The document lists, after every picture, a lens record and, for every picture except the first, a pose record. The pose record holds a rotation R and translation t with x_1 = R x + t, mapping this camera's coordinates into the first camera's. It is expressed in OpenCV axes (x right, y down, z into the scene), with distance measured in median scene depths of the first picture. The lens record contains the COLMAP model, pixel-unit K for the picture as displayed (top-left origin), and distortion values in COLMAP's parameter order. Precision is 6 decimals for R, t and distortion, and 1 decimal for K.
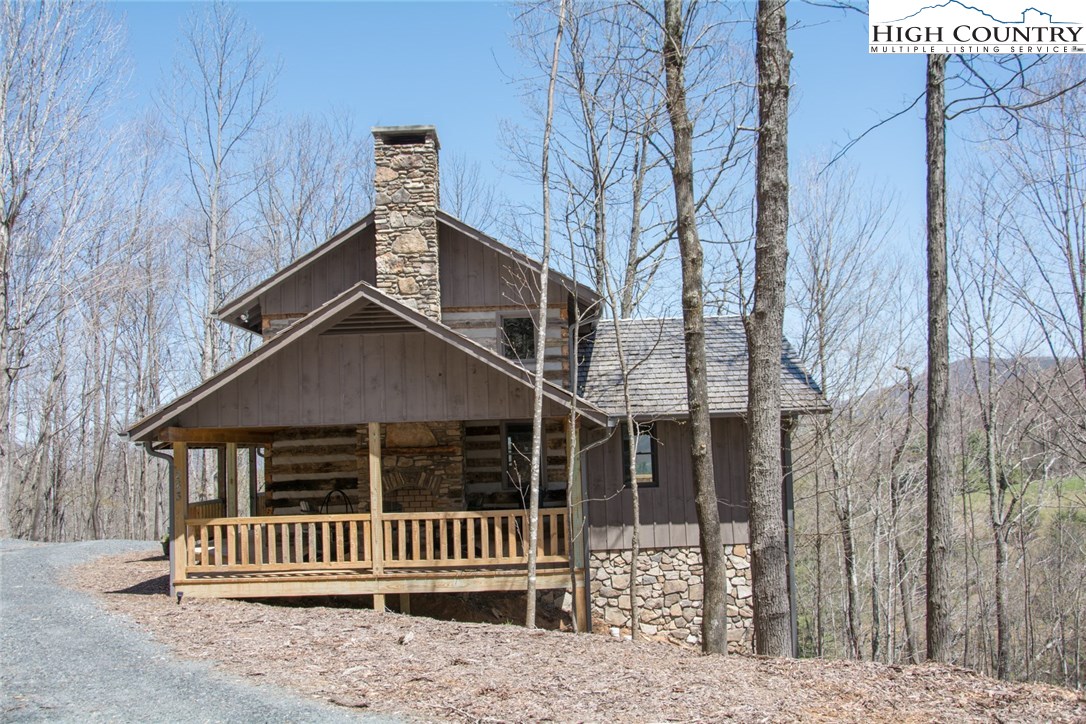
lens RADIAL K [[972.9, 0, 575.2], [0, 972.9, 363.1], [0, 0, 1]] dist [-0.149273, 0.163969]
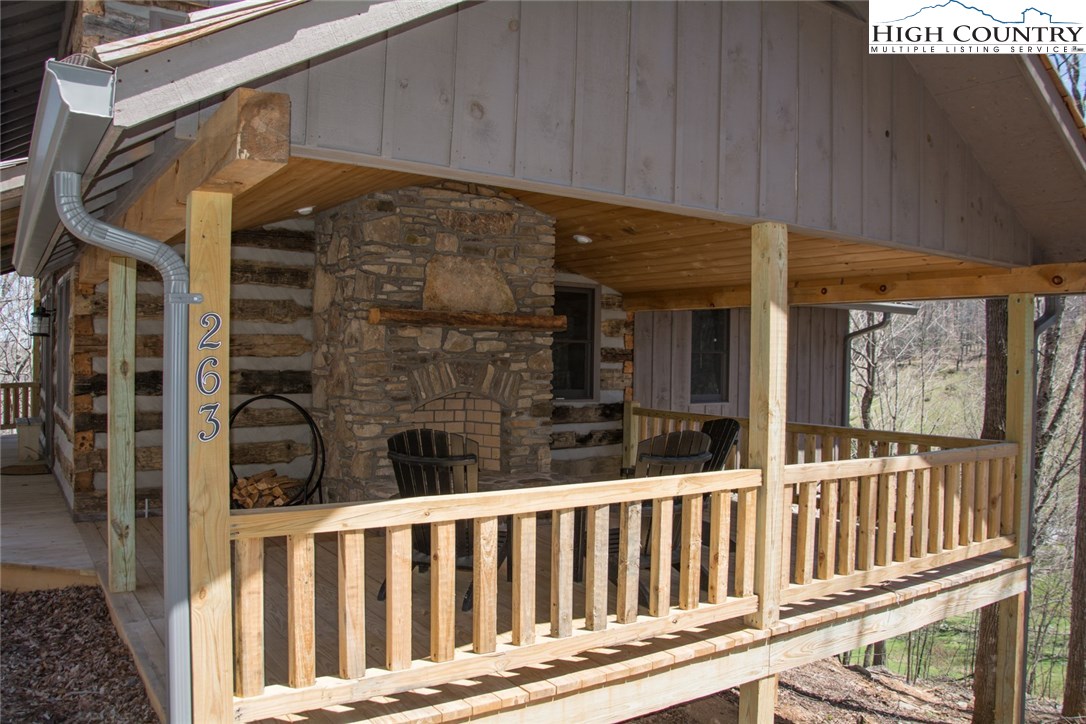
lens RADIAL K [[845.3, 0, 541.3], [0, 845.3, 365.5], [0, 0, 1]] dist [-0.168417, 0.123643]
pose [[0.842071, 0.045199, 0.537470, -0.366281], [-0.093435, 0.993641, 0.062826, 0.083829], [-0.531212, -0.103122, 0.840940, 0.625986]]
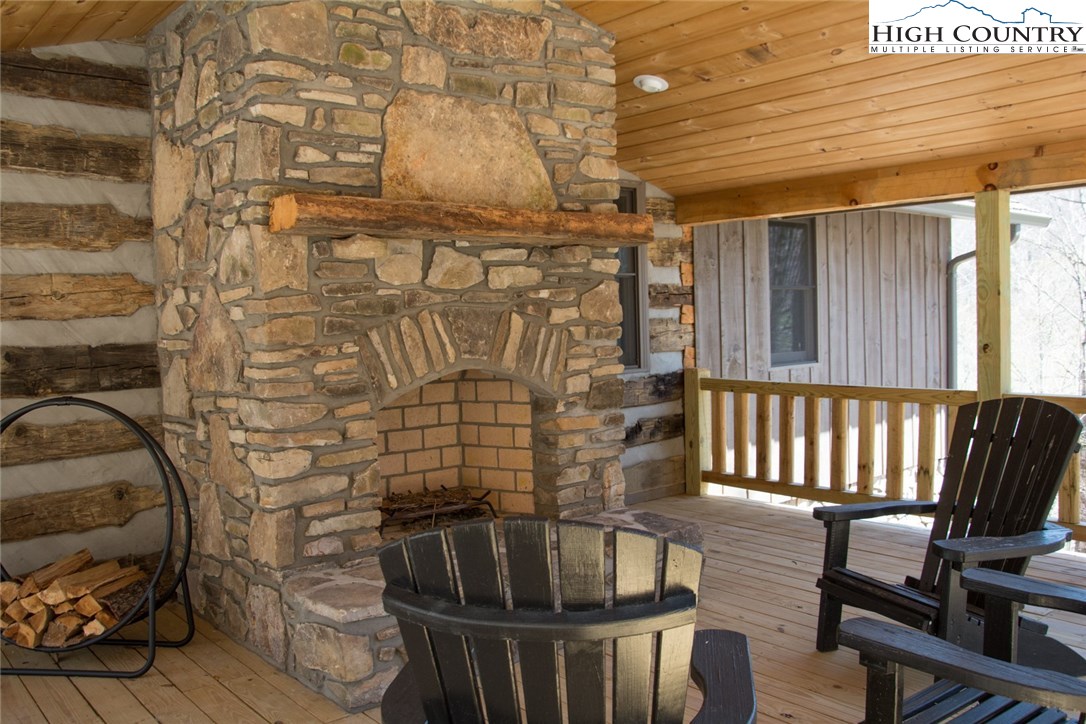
lens RADIAL K [[918.6, 0, 541.9], [0, 918.6, 366.8], [0, 0, 1]] dist [-0.136469, 0.148355]
pose [[0.781136, -0.018228, 0.624095, -0.300617], [-0.054866, 0.993703, 0.097695, 0.102981], [-0.621945, -0.110555, 0.775217, 0.810936]]
